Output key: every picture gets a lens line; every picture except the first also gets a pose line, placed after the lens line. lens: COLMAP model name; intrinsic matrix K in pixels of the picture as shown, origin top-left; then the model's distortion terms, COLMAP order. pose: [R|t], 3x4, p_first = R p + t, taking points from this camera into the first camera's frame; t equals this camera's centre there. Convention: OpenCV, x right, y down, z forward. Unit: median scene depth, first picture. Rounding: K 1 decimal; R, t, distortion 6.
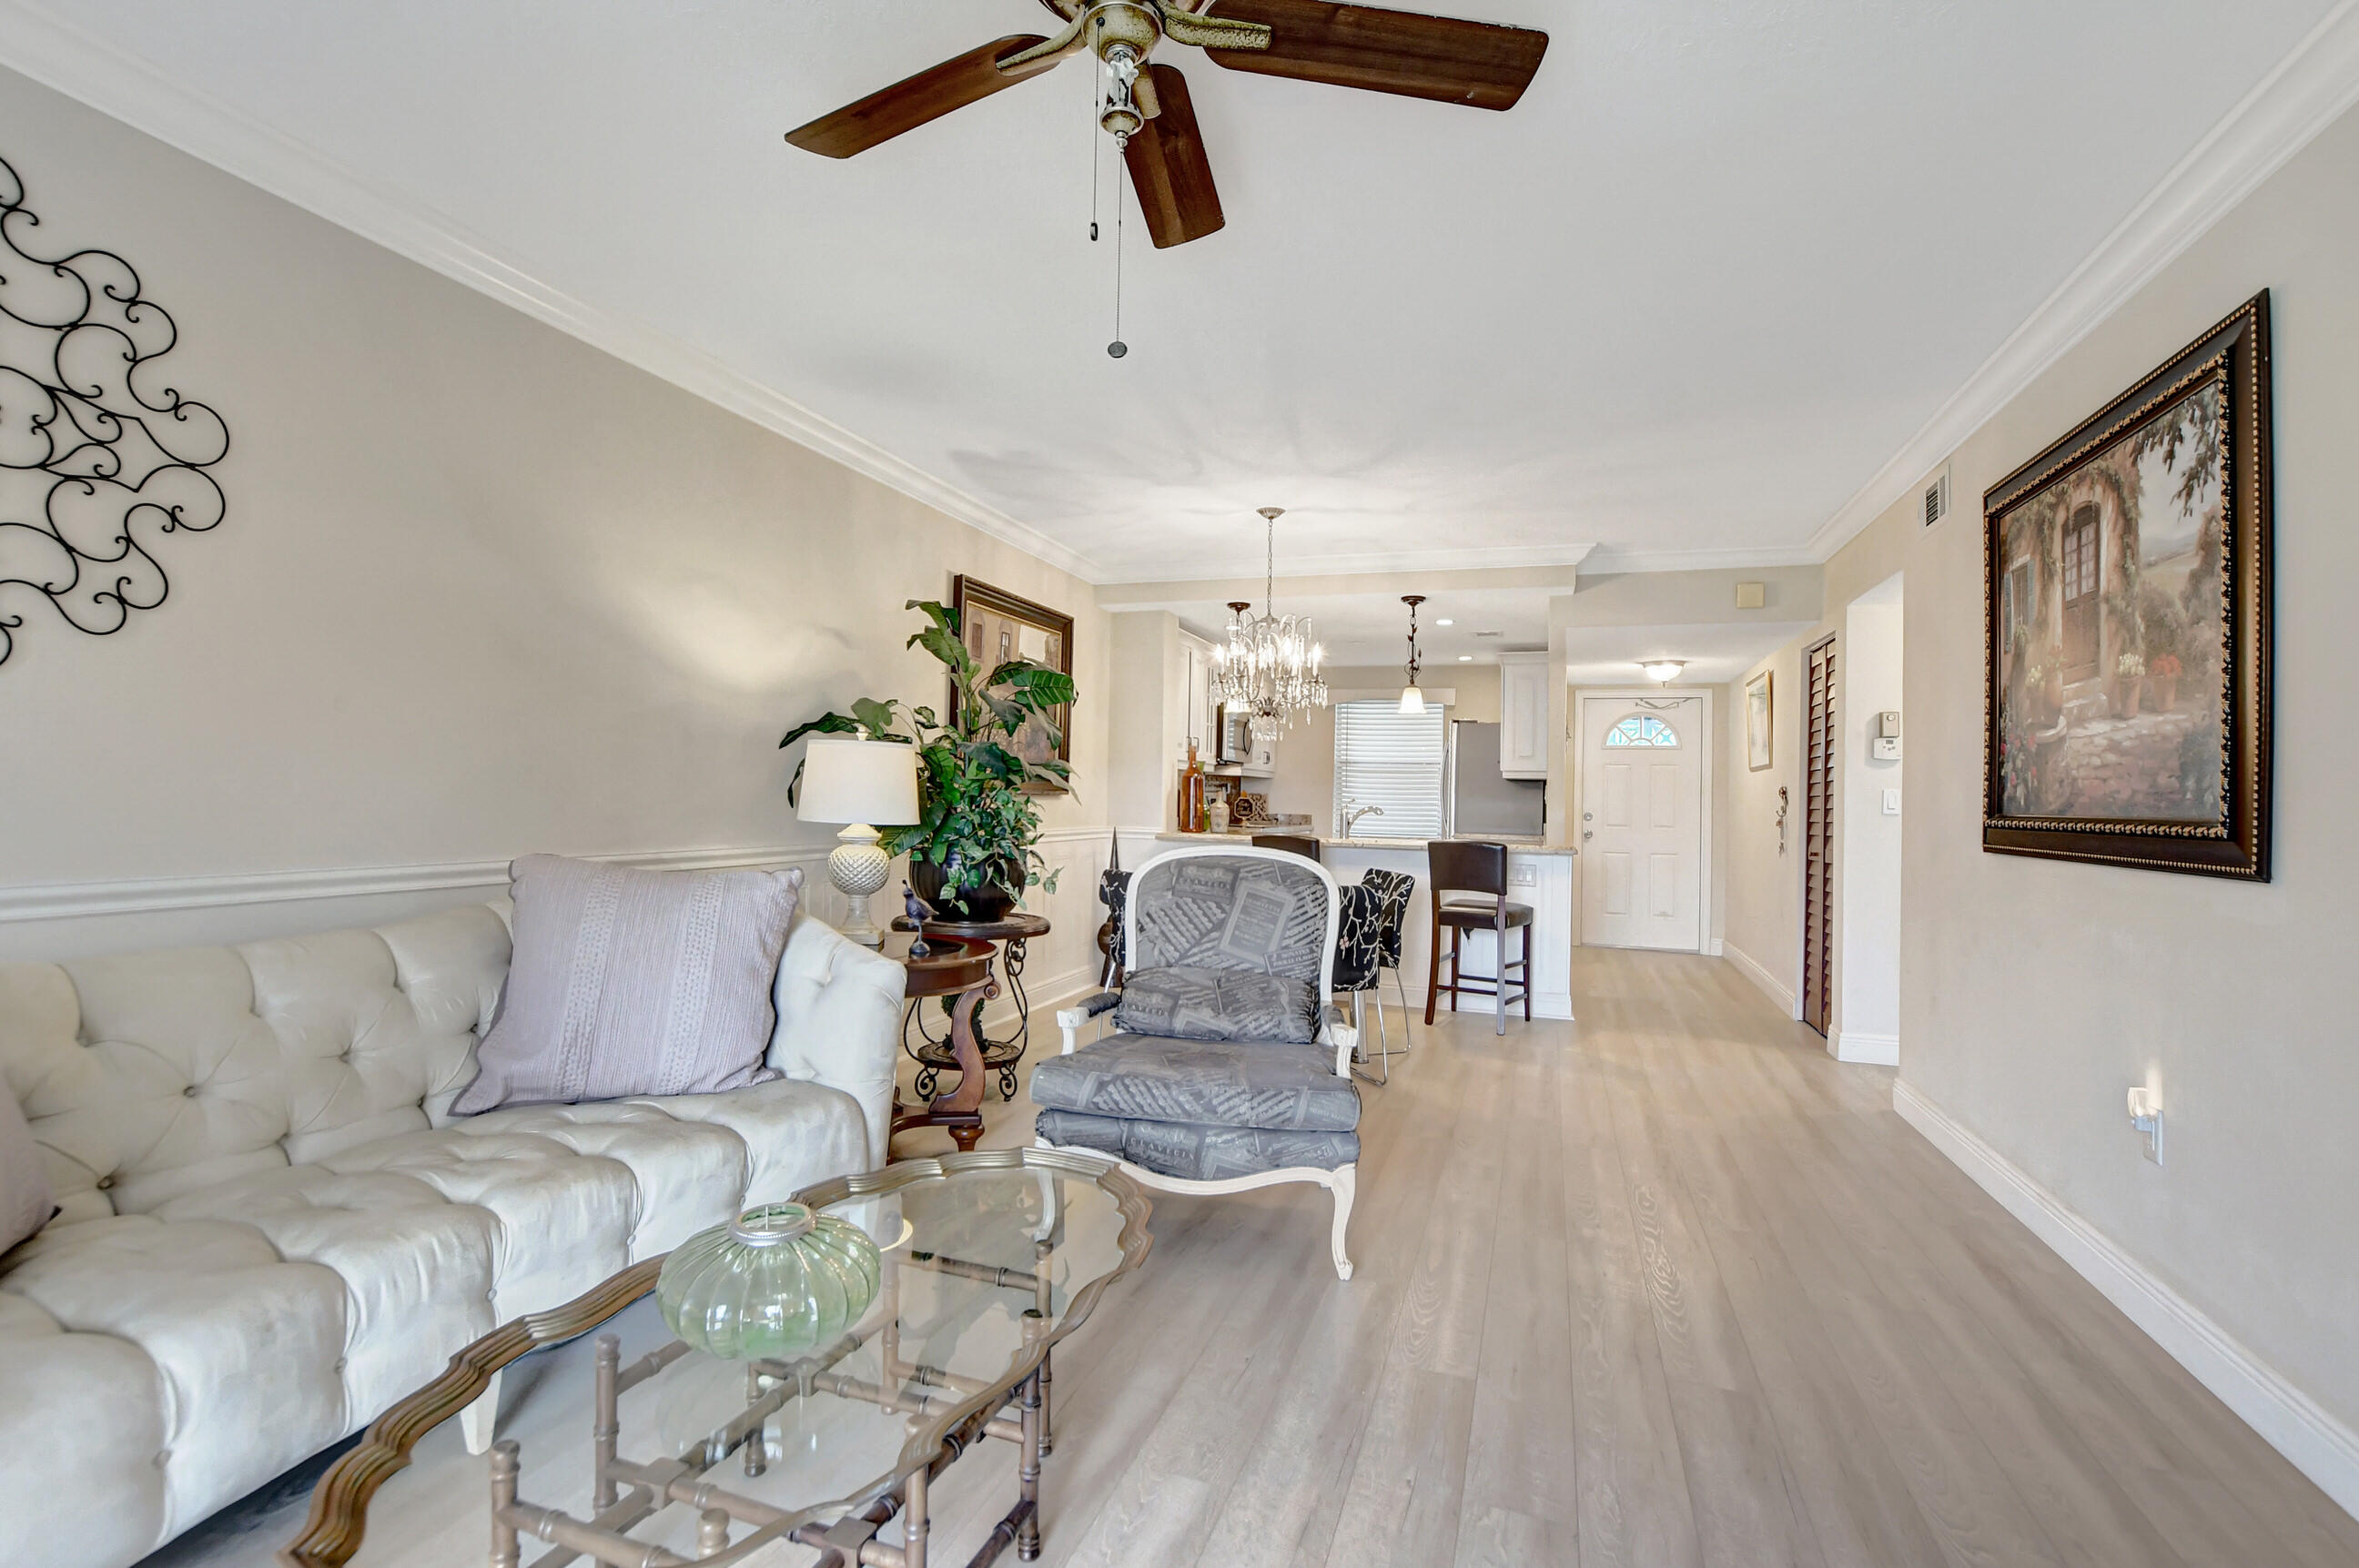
lens RADIAL K [[1080.8, 0, 1144.6], [0, 1080.8, 798.7], [0, 0, 1]] dist [-0.018302, -0.000084]
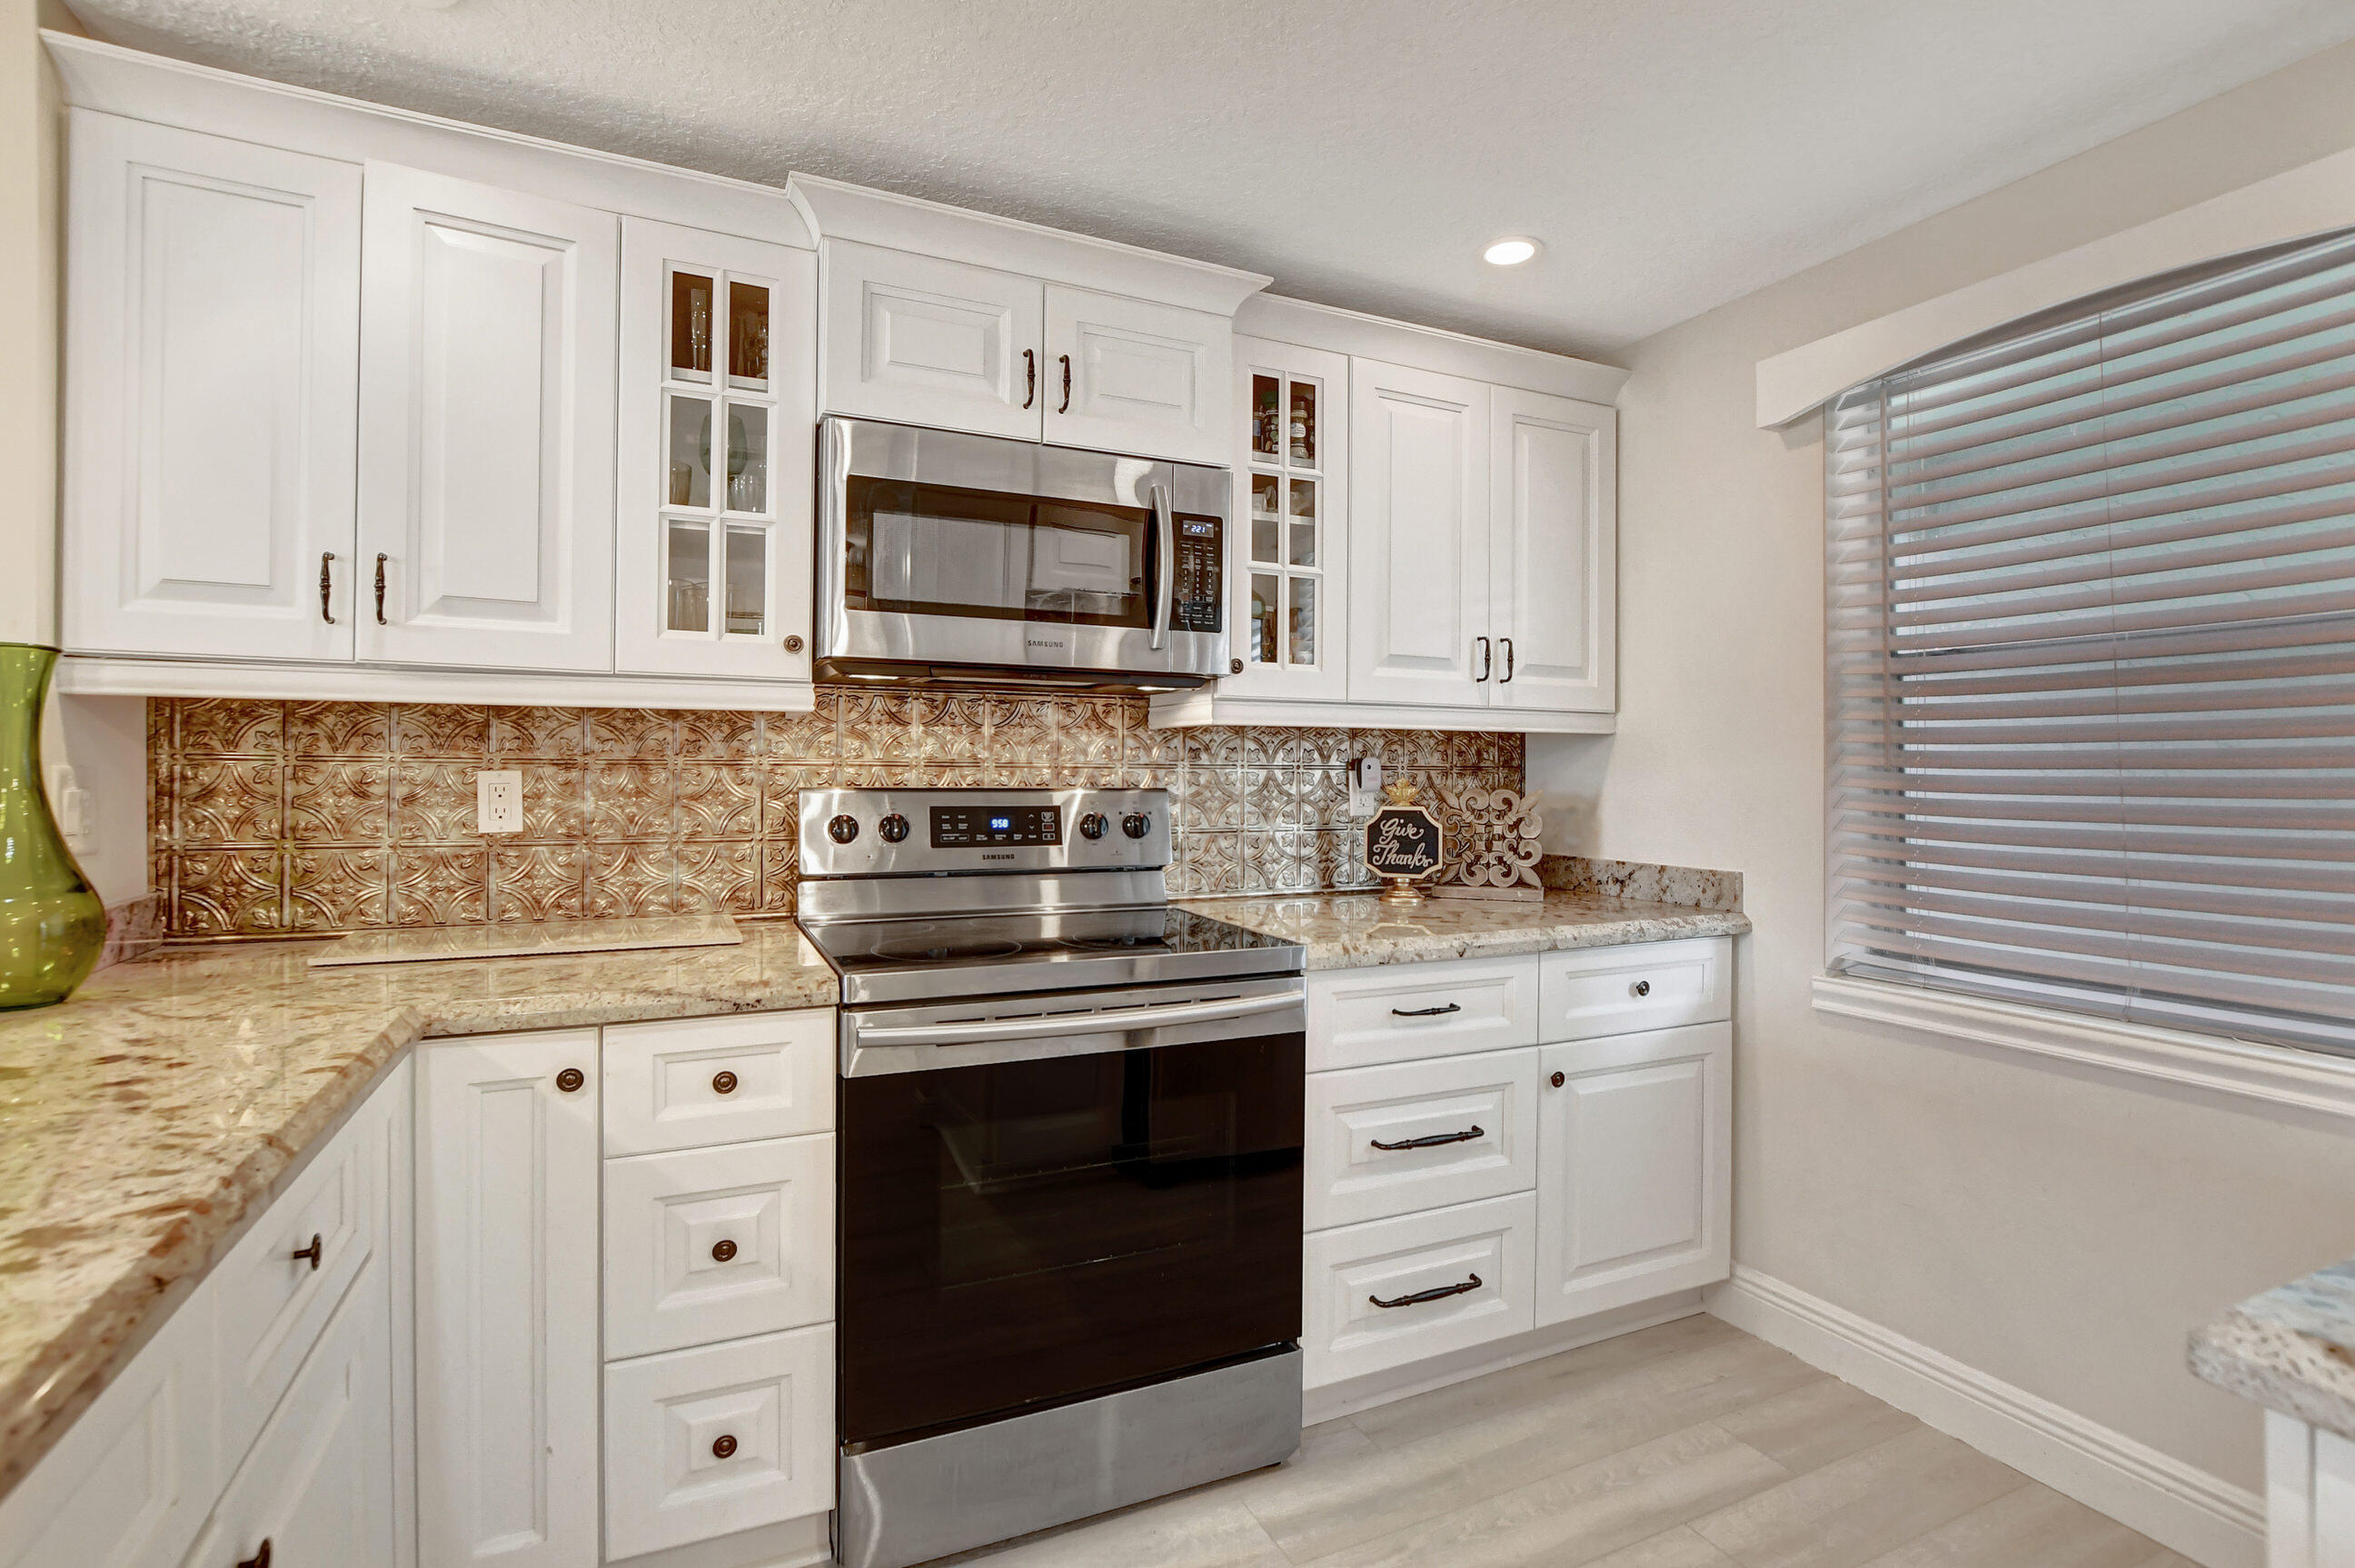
lens RADIAL K [[1098.1, 0, 1085.6], [0, 1098.1, 750.9], [0, 0, 1]] dist [-0.014677, 0.000017]
pose [[0.683133, -0.030111, -0.729673, 0.719821], [0.005912, 0.999345, -0.035704, -0.013991], [0.730270, 0.020077, 0.682864, 2.199010]]
